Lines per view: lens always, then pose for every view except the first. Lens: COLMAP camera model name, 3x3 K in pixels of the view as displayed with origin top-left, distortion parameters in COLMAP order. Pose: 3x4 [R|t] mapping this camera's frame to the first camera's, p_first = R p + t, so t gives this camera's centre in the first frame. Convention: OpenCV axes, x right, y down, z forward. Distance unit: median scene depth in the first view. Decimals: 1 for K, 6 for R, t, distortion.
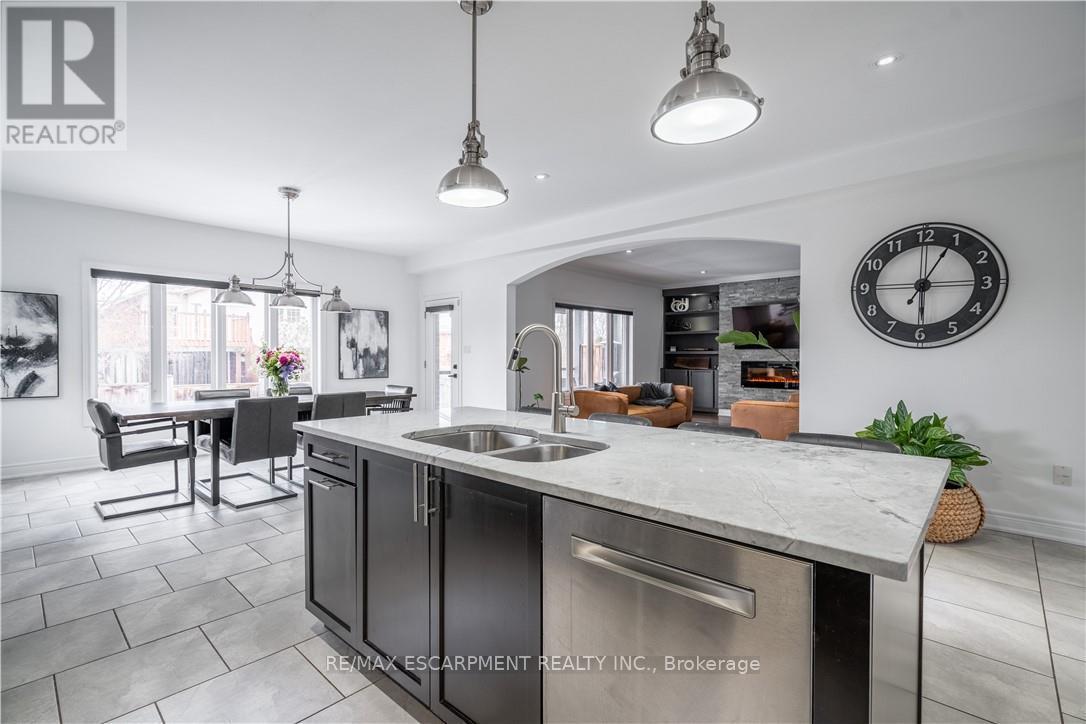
lens RADIAL K [[494.9, 0, 551.6], [0, 494.9, 363.5], [0, 0, 1]] dist [-0.009445, 0.004550]
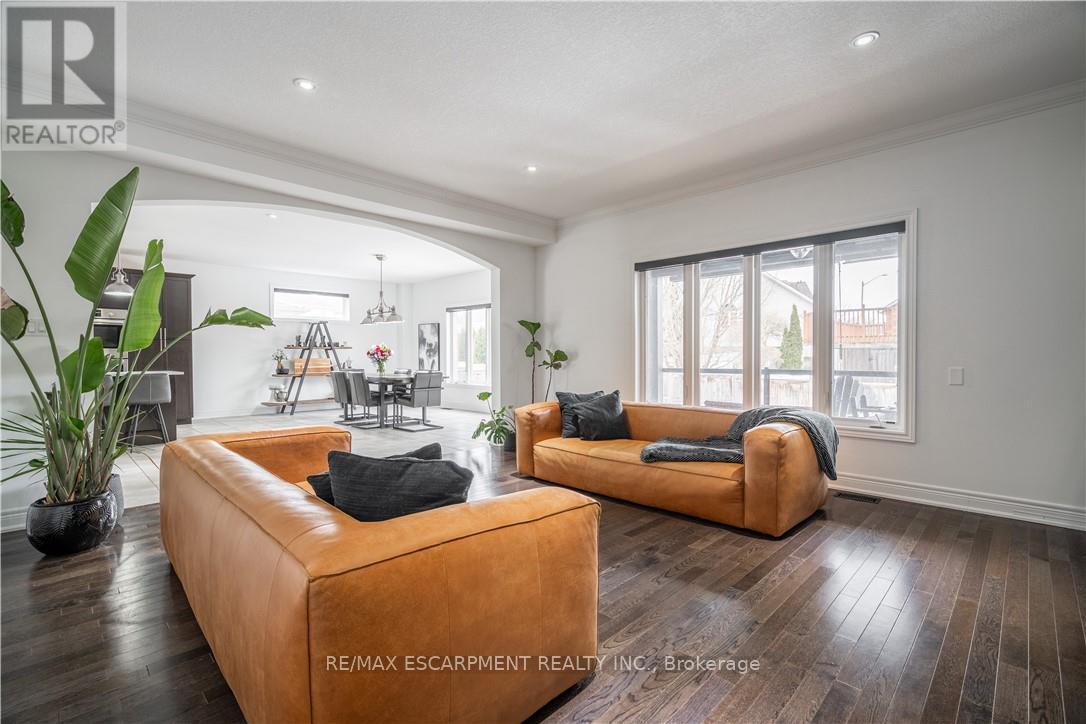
lens RADIAL K [[494.9, 0, 542.9], [0, 494.9, 360.6], [0, 0, 1]] dist [-0.009445, 0.004550]
pose [[-0.040640, 0.008570, -0.999137, 0.565590], [-0.011581, 0.999892, 0.009047, -0.001117], [0.999107, 0.011939, -0.040537, 0.780606]]
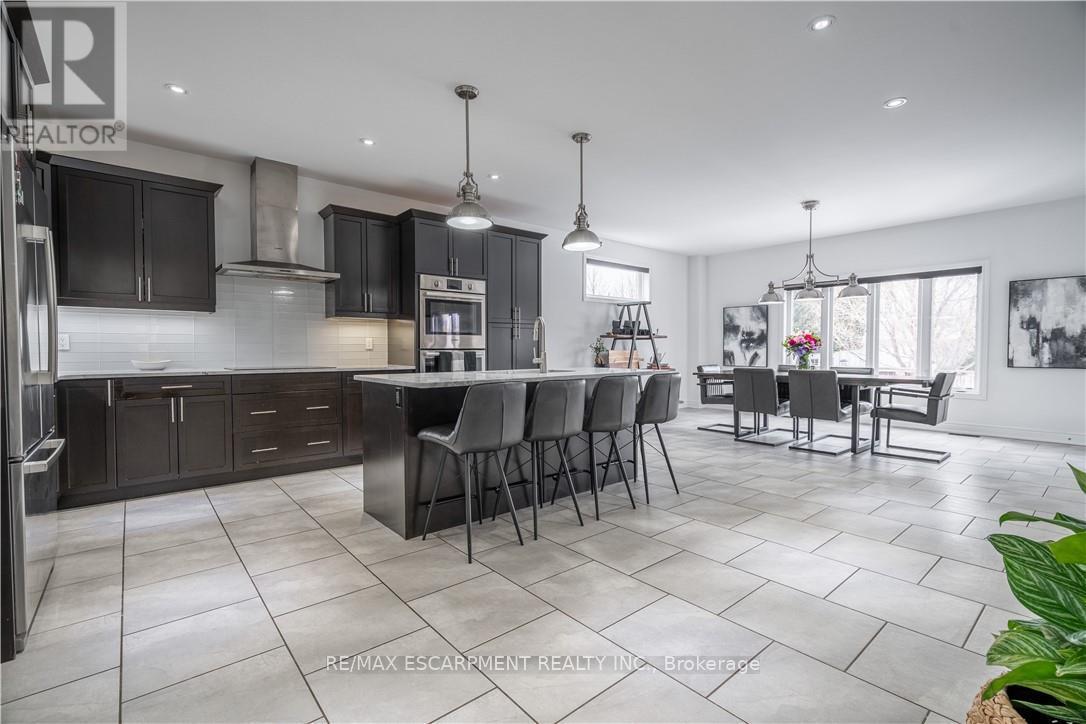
lens RADIAL K [[494.9, 0, 541.8], [0, 494.9, 364.4], [0, 0, 1]] dist [-0.009445, 0.004550]
pose [[-0.128215, 0.027700, -0.991359, 0.365090], [-0.013904, 0.999461, 0.029725, 0.009882], [0.991649, 0.017595, -0.127761, 0.239240]]
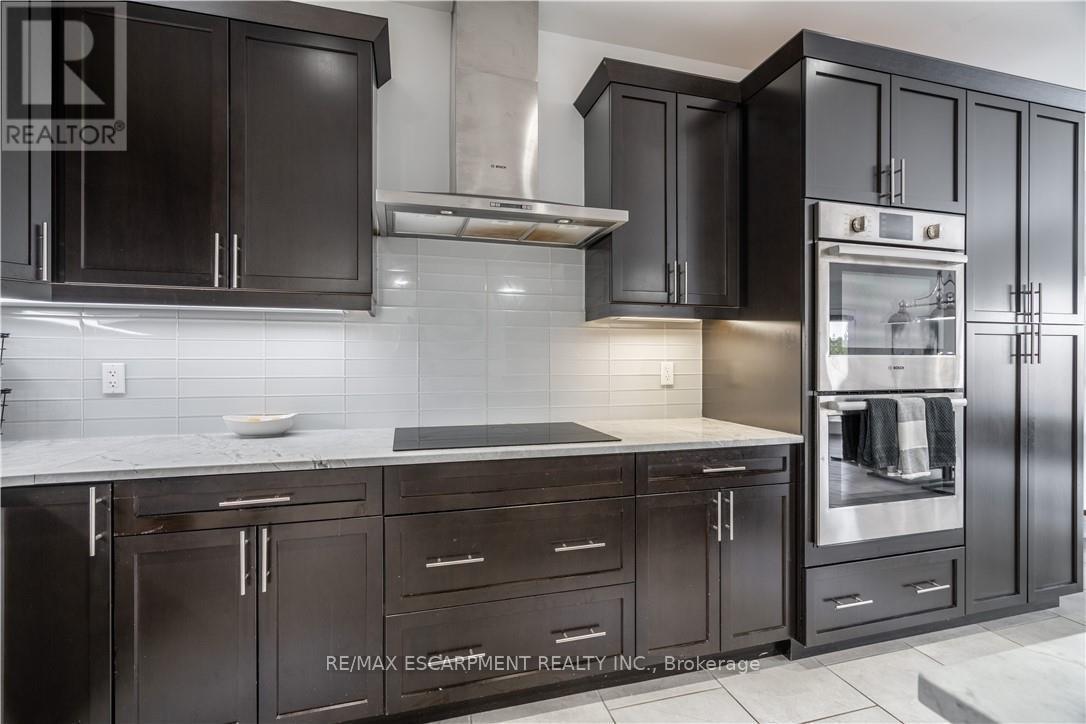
lens RADIAL K [[494.9, 0, 542.7], [0, 494.9, 360.2], [0, 0, 1]] dist [-0.009445, 0.004550]
pose [[-0.522091, -0.001784, -0.852888, 0.108131], [-0.014034, 0.999880, 0.006500, -0.001519], [0.852774, 0.015363, -0.522054, 0.063056]]
